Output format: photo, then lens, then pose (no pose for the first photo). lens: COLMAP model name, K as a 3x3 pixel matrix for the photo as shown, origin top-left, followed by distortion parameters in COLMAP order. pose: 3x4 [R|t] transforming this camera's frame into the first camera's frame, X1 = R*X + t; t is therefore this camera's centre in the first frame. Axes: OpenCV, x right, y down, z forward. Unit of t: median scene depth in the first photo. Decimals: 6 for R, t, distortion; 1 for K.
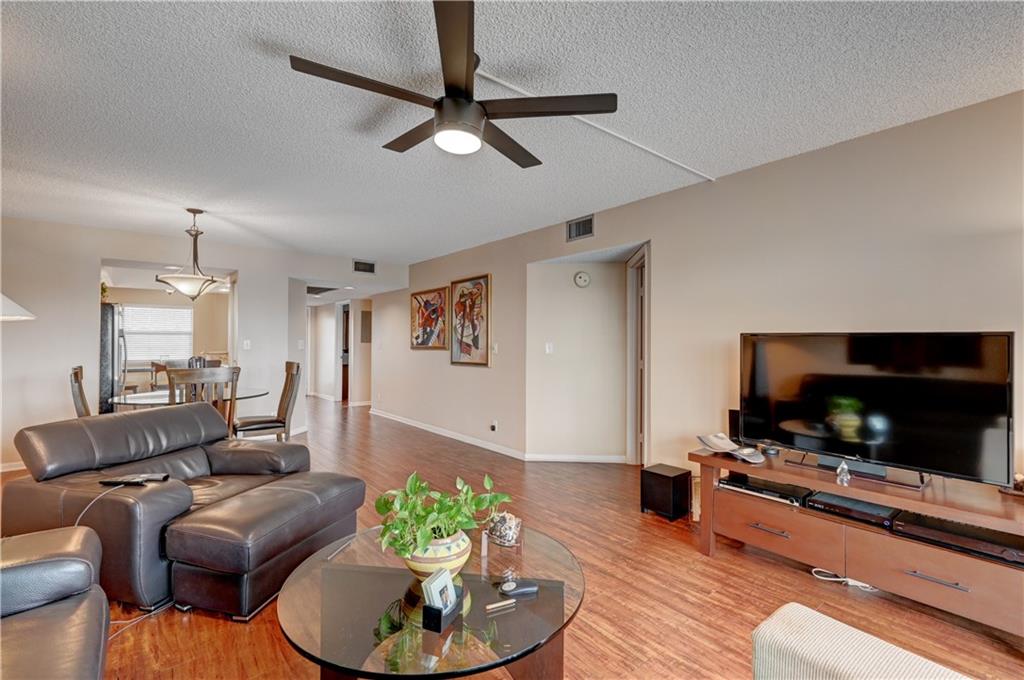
lens RADIAL K [[455.3, 0, 512.0], [0, 455.3, 340.0], [0, 0, 1]] dist [-0.002802, 0.000035]
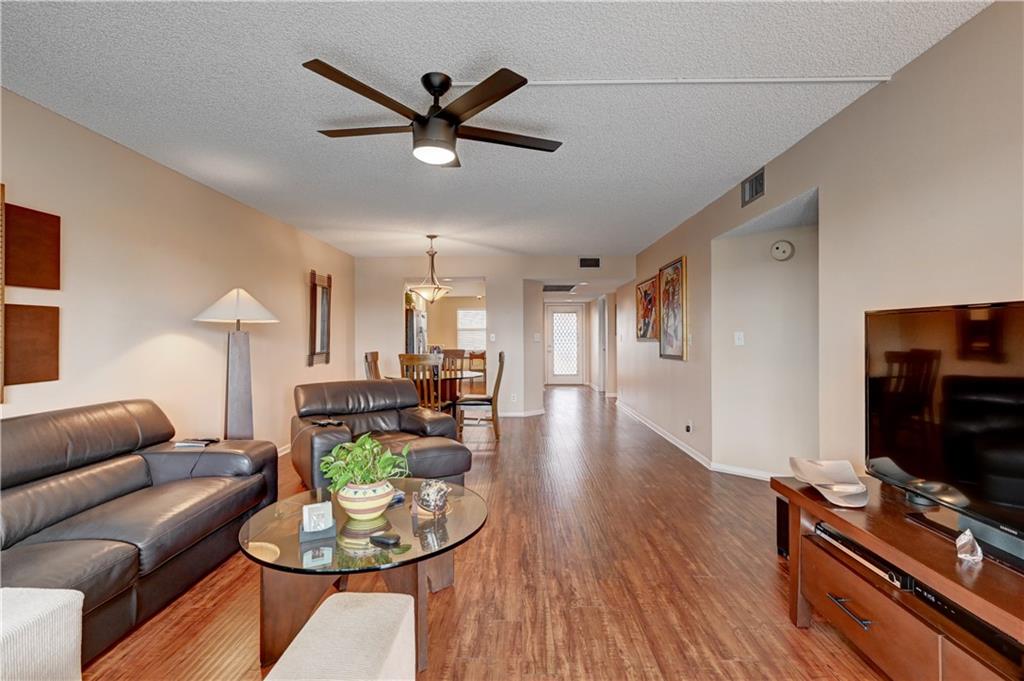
lens RADIAL K [[466.2, 0, 511.0], [0, 466.2, 339.2], [0, 0, 1]] dist [0.000820, 0.000430]
pose [[0.766530, -0.004170, -0.642195, 0.357778], [0.010846, 0.999920, 0.006452, 0.010132], [0.642117, -0.011911, 0.766514, 0.100366]]
